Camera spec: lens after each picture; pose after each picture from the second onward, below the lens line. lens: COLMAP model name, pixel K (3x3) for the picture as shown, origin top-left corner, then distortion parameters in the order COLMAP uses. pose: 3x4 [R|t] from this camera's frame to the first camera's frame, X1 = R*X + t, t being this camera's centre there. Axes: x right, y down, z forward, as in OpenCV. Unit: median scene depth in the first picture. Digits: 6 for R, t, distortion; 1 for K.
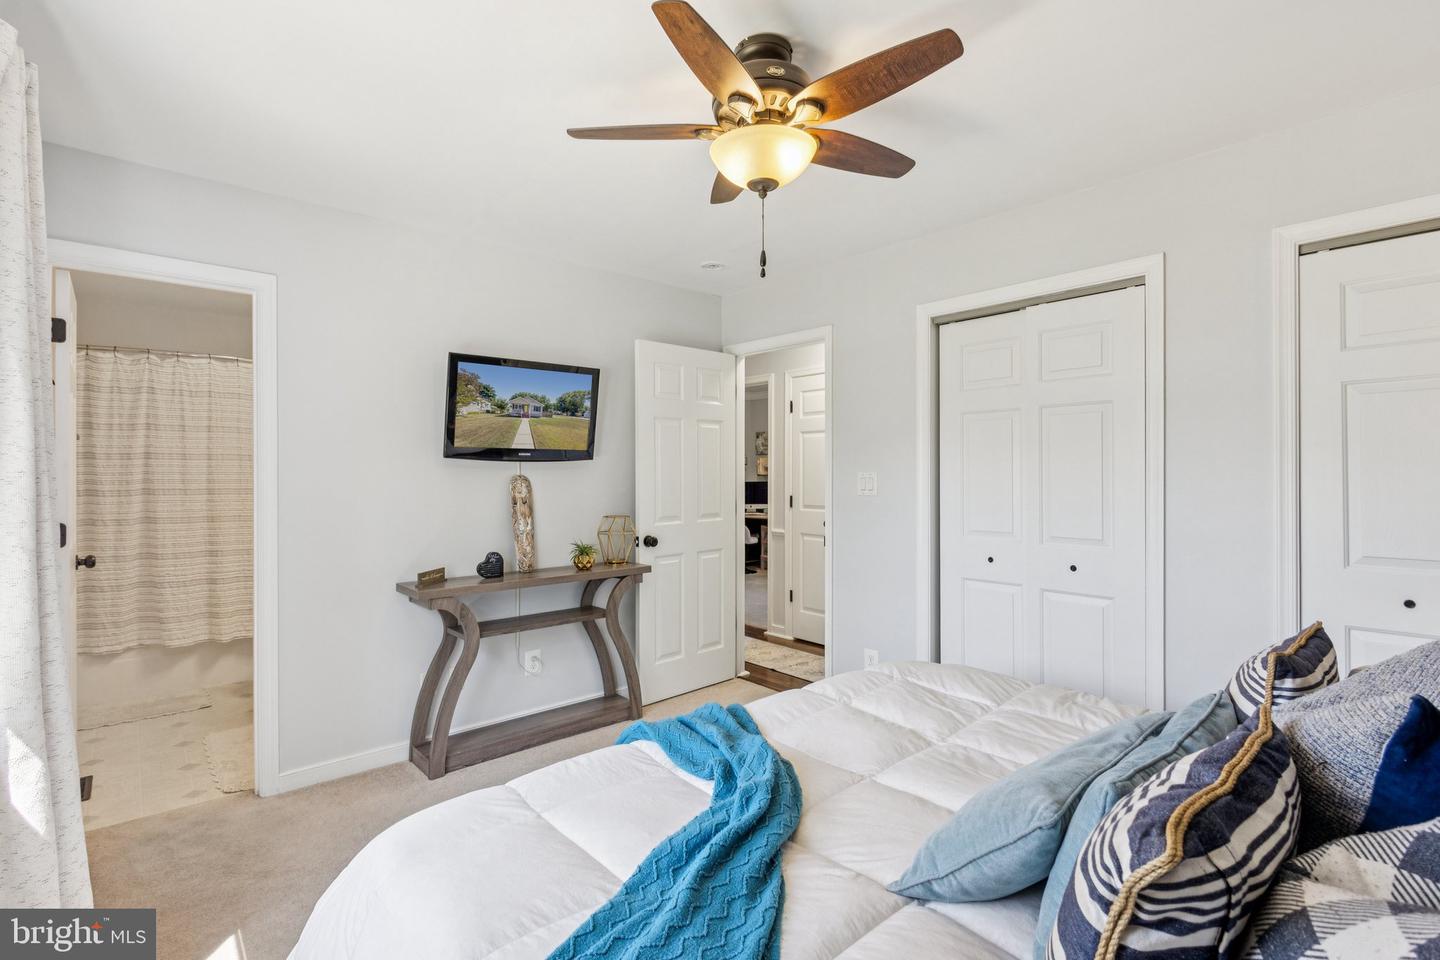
lens RADIAL K [[660.7, 0, 707.2], [0, 660.7, 479.1], [0, 0, 1]] dist [0.007309, -0.002350]
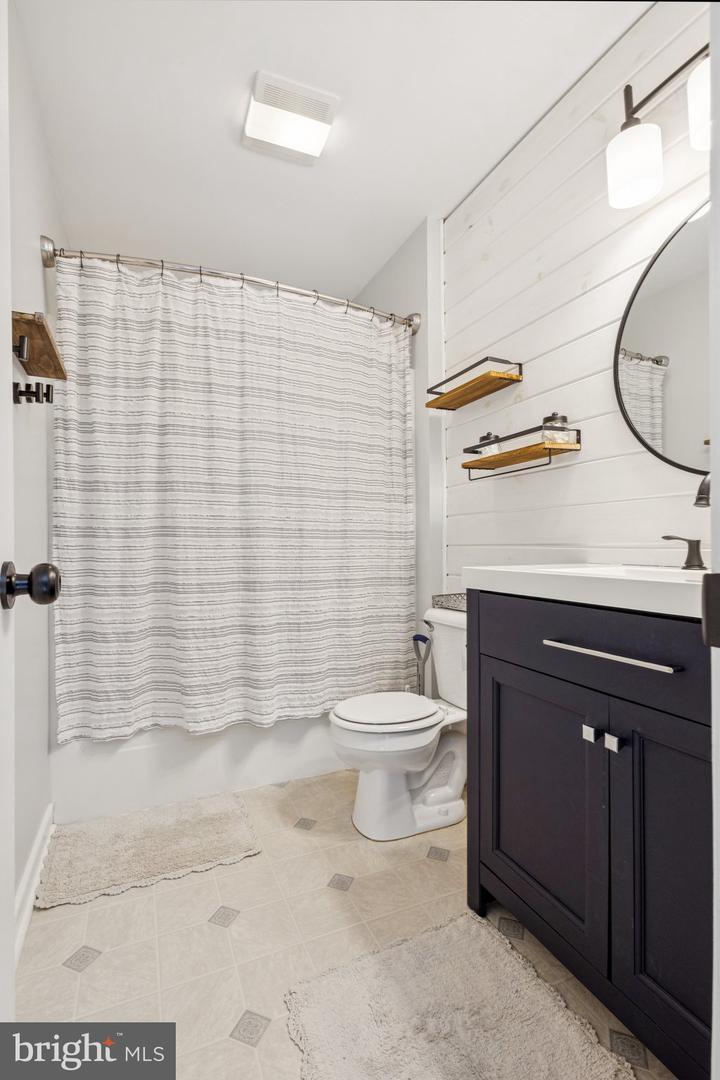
lens RADIAL K [[495.5, 0, 366.8], [0, 495.5, 543.1], [0, 0, 1]] dist [0.007309, -0.002350]
pose [[0.961802, 0.019102, -0.273079, -0.524789], [-0.009625, 0.999305, 0.036001, 0.054361], [0.273577, -0.031998, 0.961318, 0.593958]]
